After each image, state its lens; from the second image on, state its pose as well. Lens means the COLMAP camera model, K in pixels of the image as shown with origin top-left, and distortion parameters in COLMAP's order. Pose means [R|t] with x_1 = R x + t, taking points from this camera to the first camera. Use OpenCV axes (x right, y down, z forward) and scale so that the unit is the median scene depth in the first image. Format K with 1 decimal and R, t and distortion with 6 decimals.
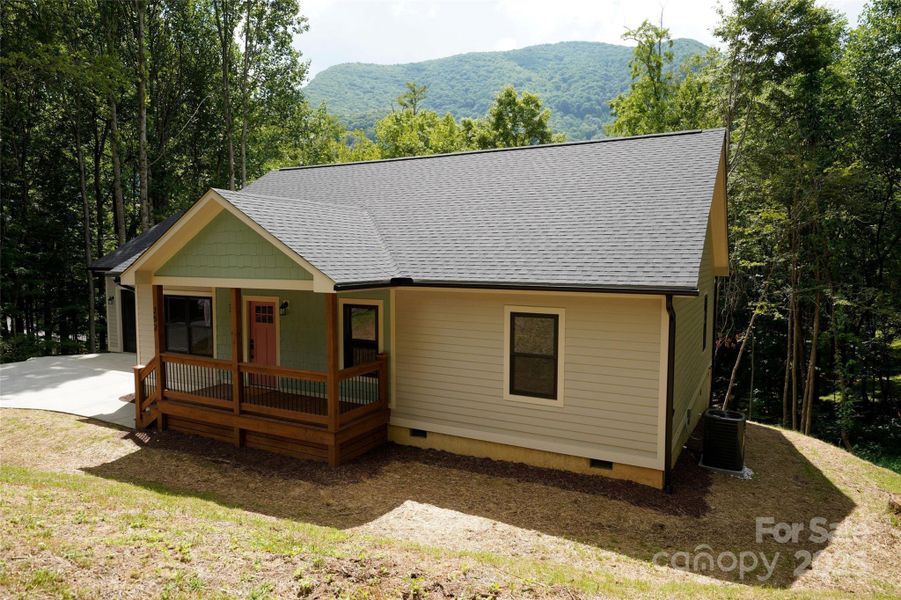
lens RADIAL K [[577.4, 0, 450.6], [0, 577.4, 300.1], [0, 0, 1]] dist [-0.000508, 0.001138]
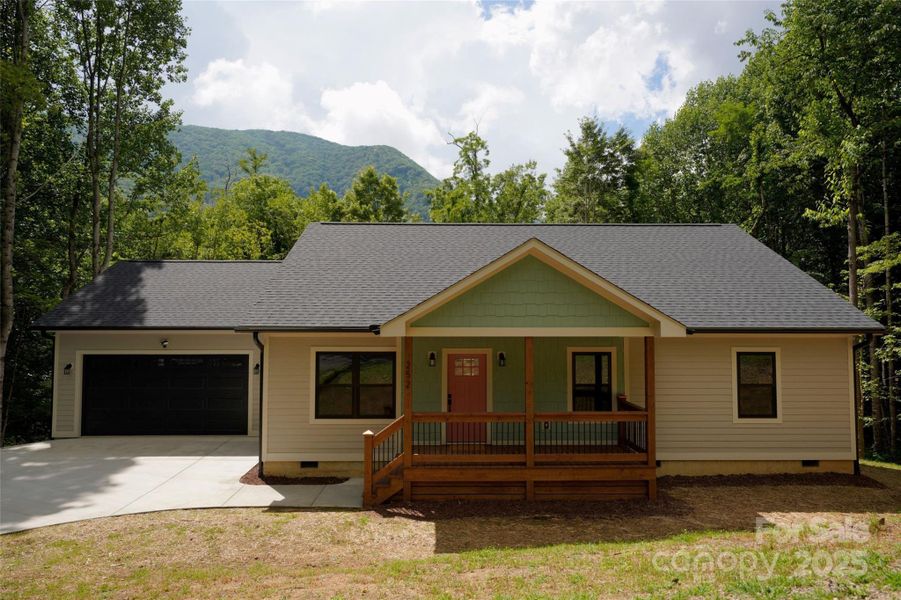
lens RADIAL K [[527.0, 0, 450.5], [0, 527.0, 300.8], [0, 0, 1]] dist [0.001134, 0.001249]
pose [[0.876095, 0.019994, 0.481723, -0.878620], [0.037528, 0.993281, -0.109477, 0.010956], [-0.480675, 0.113990, 0.869458, 0.246552]]
